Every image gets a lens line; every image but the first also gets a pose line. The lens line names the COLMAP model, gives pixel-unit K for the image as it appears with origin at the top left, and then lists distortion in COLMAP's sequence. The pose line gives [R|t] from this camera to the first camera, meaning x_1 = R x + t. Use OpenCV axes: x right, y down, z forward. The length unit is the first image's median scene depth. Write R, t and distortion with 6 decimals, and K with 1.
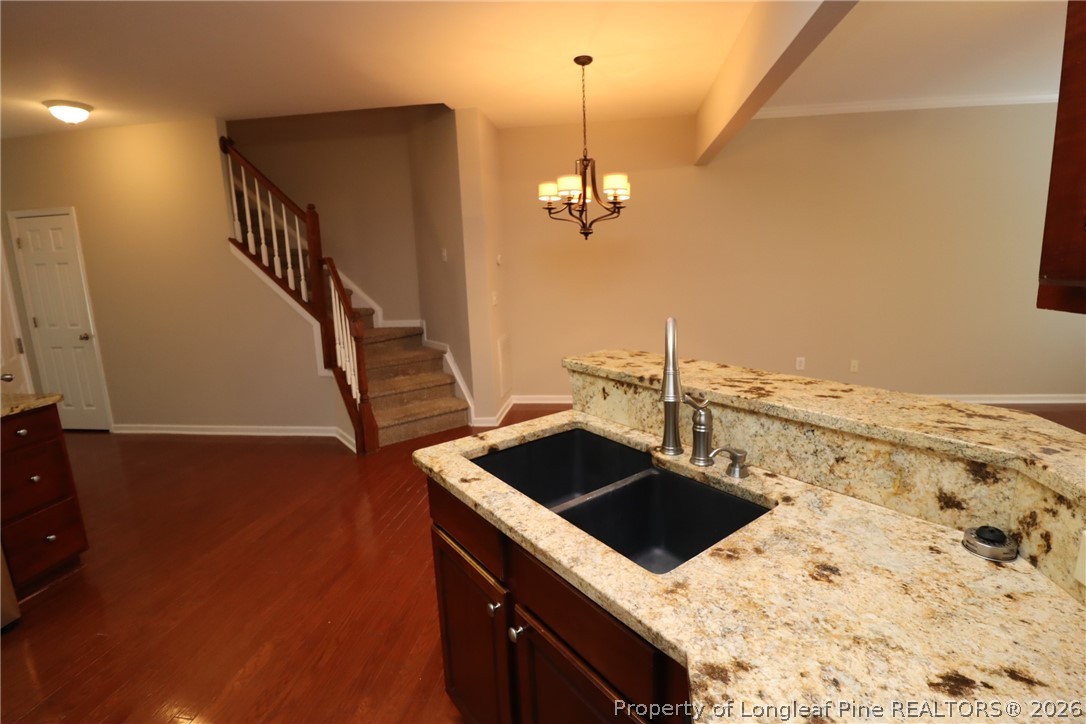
lens RADIAL K [[527.8, 0, 568.5], [0, 527.8, 358.3], [0, 0, 1]] dist [-0.003827, -0.000872]
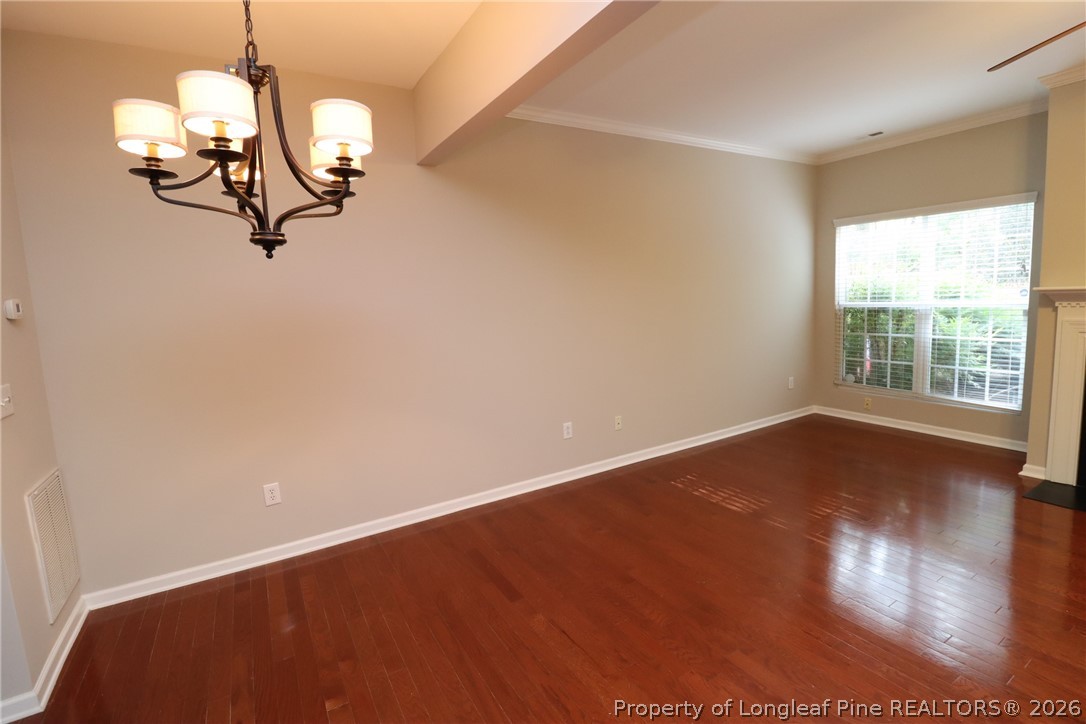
lens RADIAL K [[504.2, 0, 560.9], [0, 504.2, 357.6], [0, 0, 1]] dist [-0.018799, -0.000352]
pose [[0.791144, -0.079391, 0.606456, -0.030702], [0.128825, 0.990926, -0.038334, -0.099147], [-0.597910, 0.108454, 0.794192, 0.544029]]
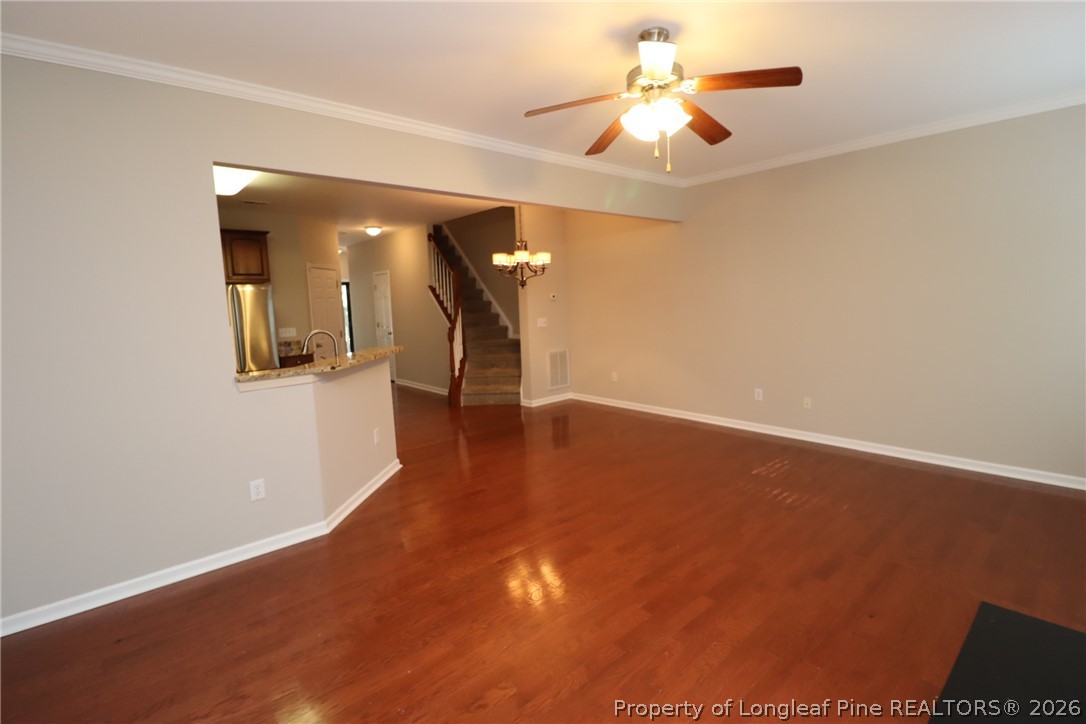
lens RADIAL K [[527.8, 0, 568.5], [0, 527.8, 358.3], [0, 0, 1]] dist [-0.003827, -0.000872]
pose [[0.755790, 0.085724, -0.649179, 1.179710], [-0.109831, 0.993945, 0.003382, -0.034668], [0.645537, 0.068744, 0.760628, -0.118013]]
